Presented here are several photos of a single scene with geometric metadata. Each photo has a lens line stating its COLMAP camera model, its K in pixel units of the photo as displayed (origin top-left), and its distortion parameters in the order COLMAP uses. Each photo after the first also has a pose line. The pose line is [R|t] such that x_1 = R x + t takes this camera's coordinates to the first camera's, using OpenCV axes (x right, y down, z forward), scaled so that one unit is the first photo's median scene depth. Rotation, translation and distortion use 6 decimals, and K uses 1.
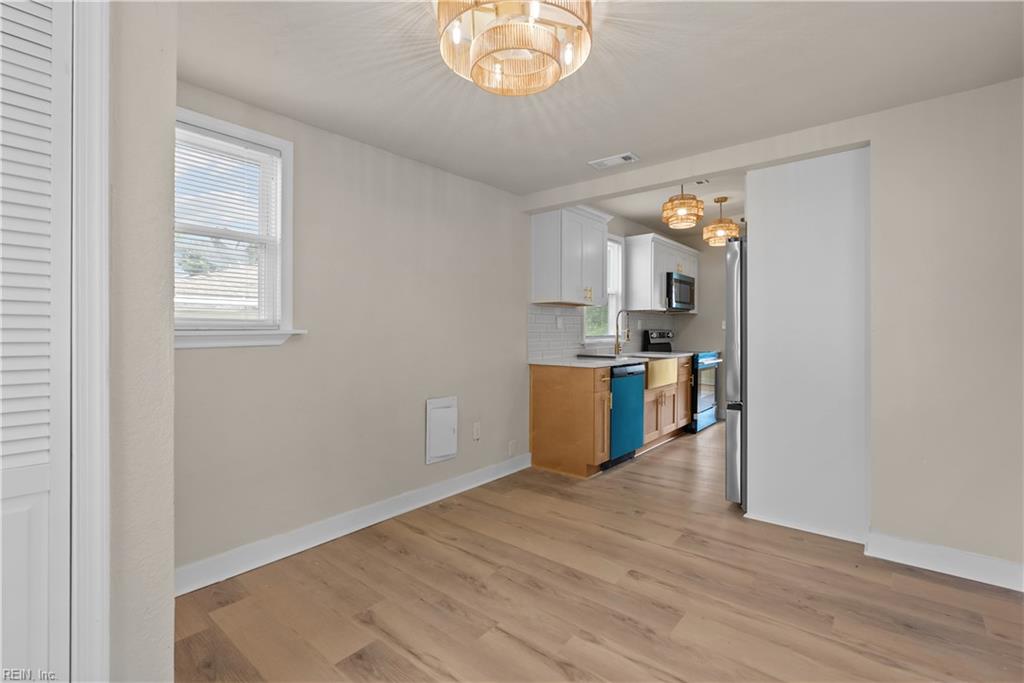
lens RADIAL K [[465.9, 0, 509.0], [0, 465.9, 337.5], [0, 0, 1]] dist [-0.009743, 0.003214]
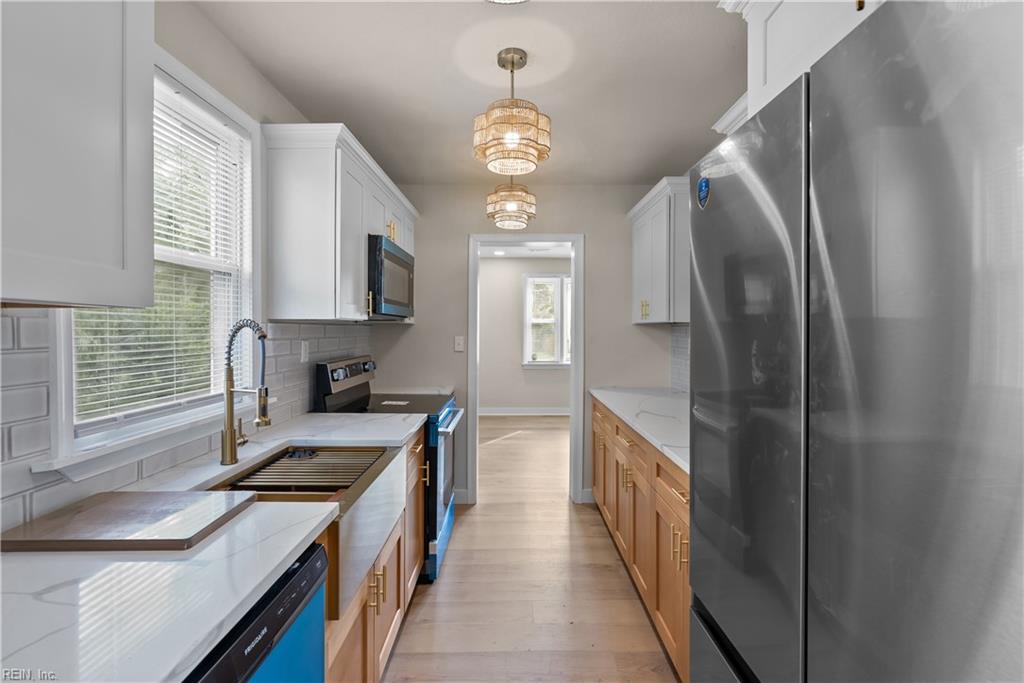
lens RADIAL K [[465.9, 0, 508.4], [0, 465.9, 337.9], [0, 0, 1]] dist [-0.009743, 0.003214]
pose [[0.773501, -0.010324, 0.633711, 0.160641], [0.004689, 0.999933, 0.010566, -0.045191], [-0.633778, -0.005201, 0.773498, 0.572889]]
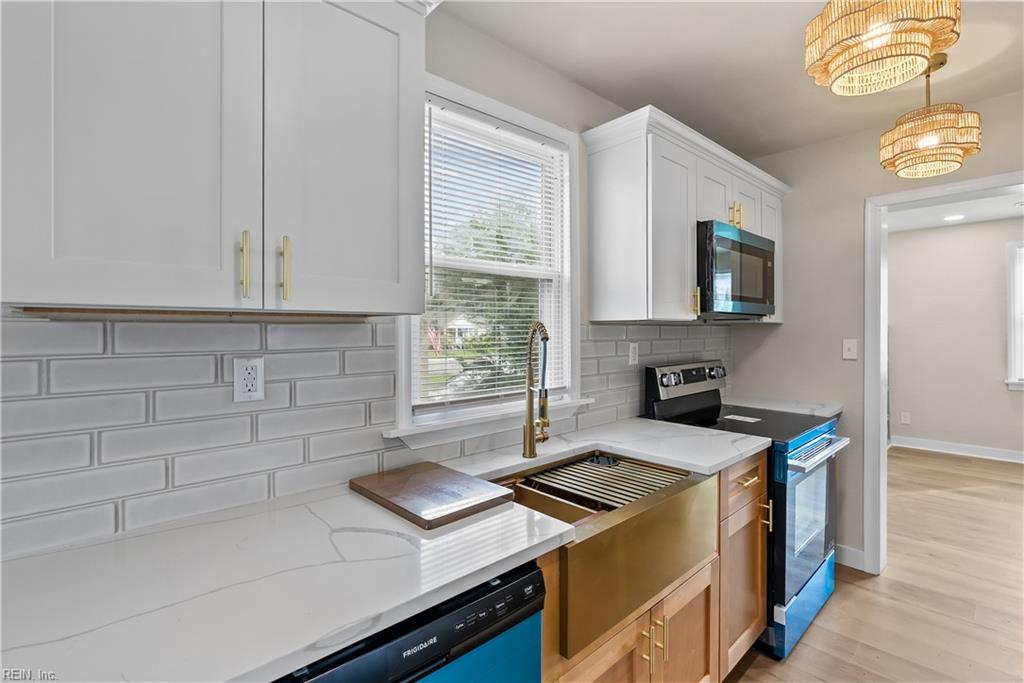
lens RADIAL K [[465.9, 0, 510.5], [0, 465.9, 332.2], [0, 0, 1]] dist [-0.009743, 0.003214]
pose [[0.989885, -0.004536, -0.141802, 0.239884], [0.003495, 0.999965, -0.007589, -0.045448], [0.141832, 0.007016, 0.989866, 0.596226]]
